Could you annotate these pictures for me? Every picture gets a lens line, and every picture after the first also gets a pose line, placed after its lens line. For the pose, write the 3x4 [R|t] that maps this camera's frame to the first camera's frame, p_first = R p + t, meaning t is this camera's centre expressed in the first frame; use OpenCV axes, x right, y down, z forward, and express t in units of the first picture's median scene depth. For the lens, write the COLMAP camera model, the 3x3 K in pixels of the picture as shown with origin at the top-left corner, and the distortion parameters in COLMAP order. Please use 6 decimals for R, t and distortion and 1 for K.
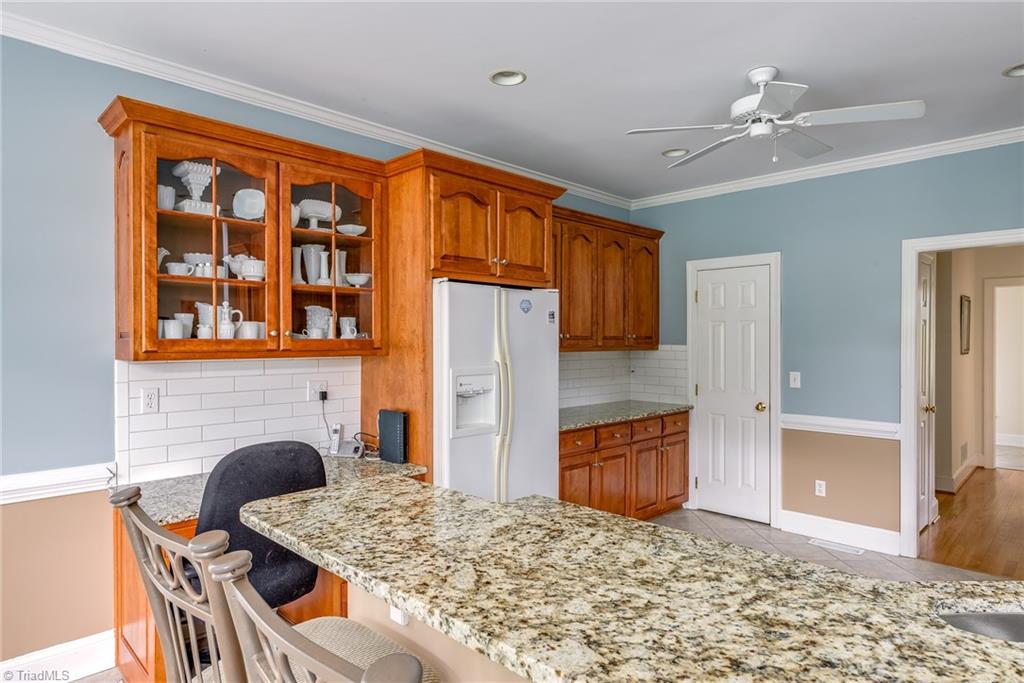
lens RADIAL K [[585.7, 0, 505.4], [0, 585.7, 342.2], [0, 0, 1]] dist [0.002119, 0.000140]
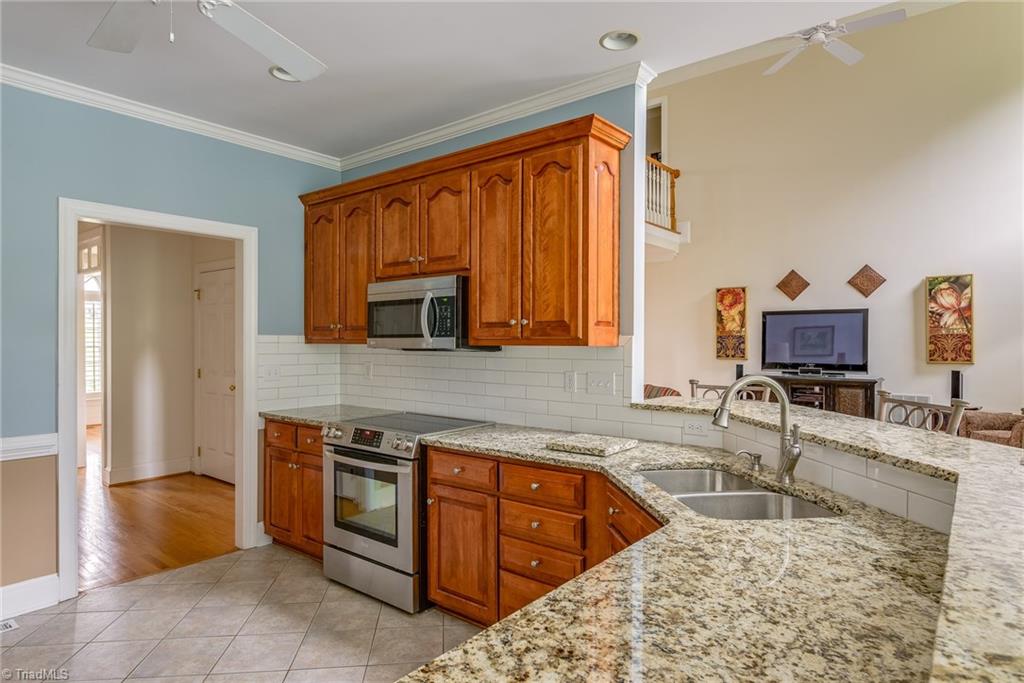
lens RADIAL K [[585.7, 0, 505.4], [0, 585.7, 342.2], [0, 0, 1]] dist [0.002119, 0.000140]
pose [[-0.100982, -0.003503, 0.994882, -0.226104], [0.001314, 0.999992, 0.003654, 0.023833], [-0.994887, 0.001676, -0.100977, 0.699926]]
